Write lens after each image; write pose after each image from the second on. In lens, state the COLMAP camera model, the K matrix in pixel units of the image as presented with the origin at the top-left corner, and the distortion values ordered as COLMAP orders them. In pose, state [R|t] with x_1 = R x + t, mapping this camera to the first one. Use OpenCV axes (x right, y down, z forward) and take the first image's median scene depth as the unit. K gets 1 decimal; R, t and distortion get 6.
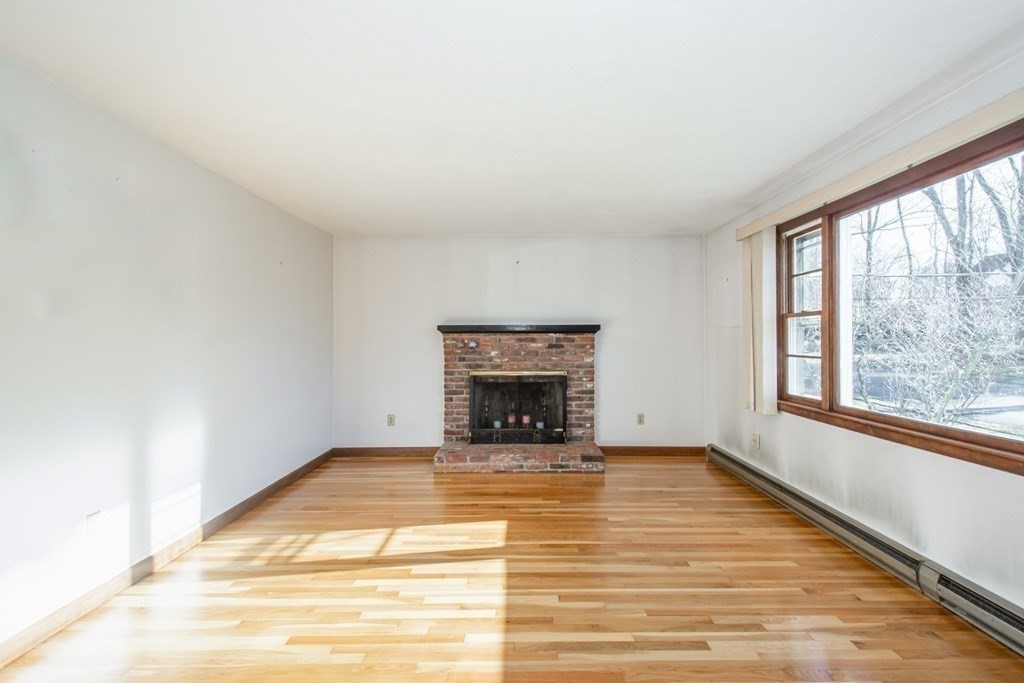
lens RADIAL K [[484.2, 0, 512.0], [0, 484.2, 341.5], [0, 0, 1]] dist [0.020613, -0.012317]
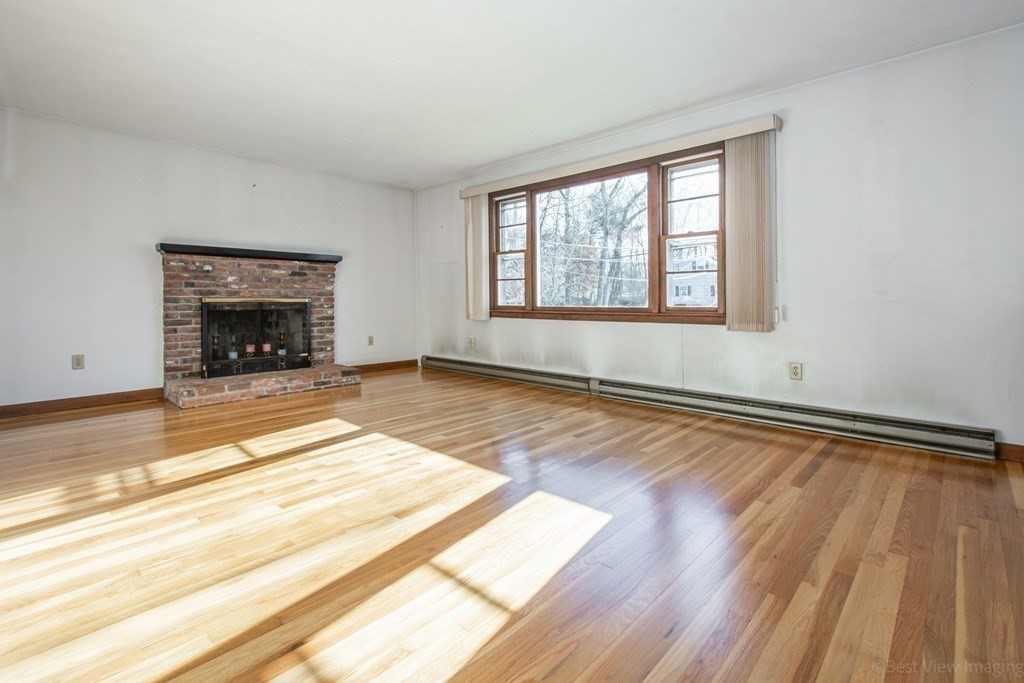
lens RADIAL K [[475.2, 0, 519.4], [0, 475.2, 305.1], [0, 0, 1]] dist [0.004641, -0.004374]
pose [[0.671198, -0.006598, 0.741249, -0.374741], [0.001575, 0.999971, 0.007475, 0.075083], [-0.741277, -0.003850, 0.671188, -0.026601]]
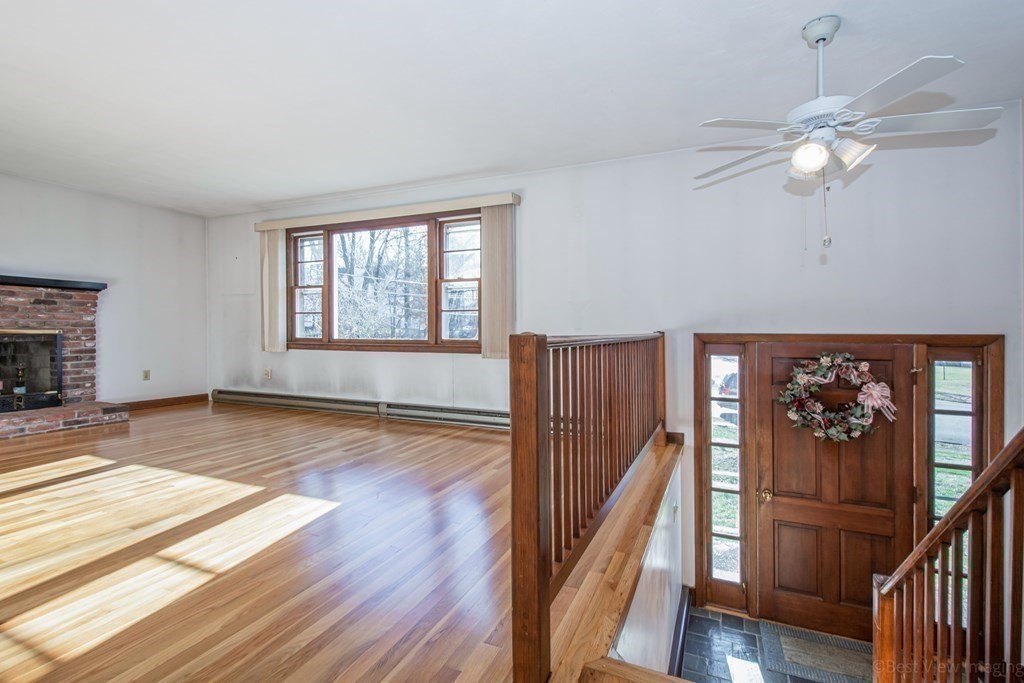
lens RADIAL K [[459.7, 0, 536.1], [0, 459.7, 334.5], [0, 0, 1]] dist [-0.000091, -0.004590]
pose [[0.364021, -0.000167, 0.931391, -0.410952], [-0.002968, 0.999995, 0.001340, 0.072900], [-0.931386, -0.003252, 0.364019, -0.197962]]
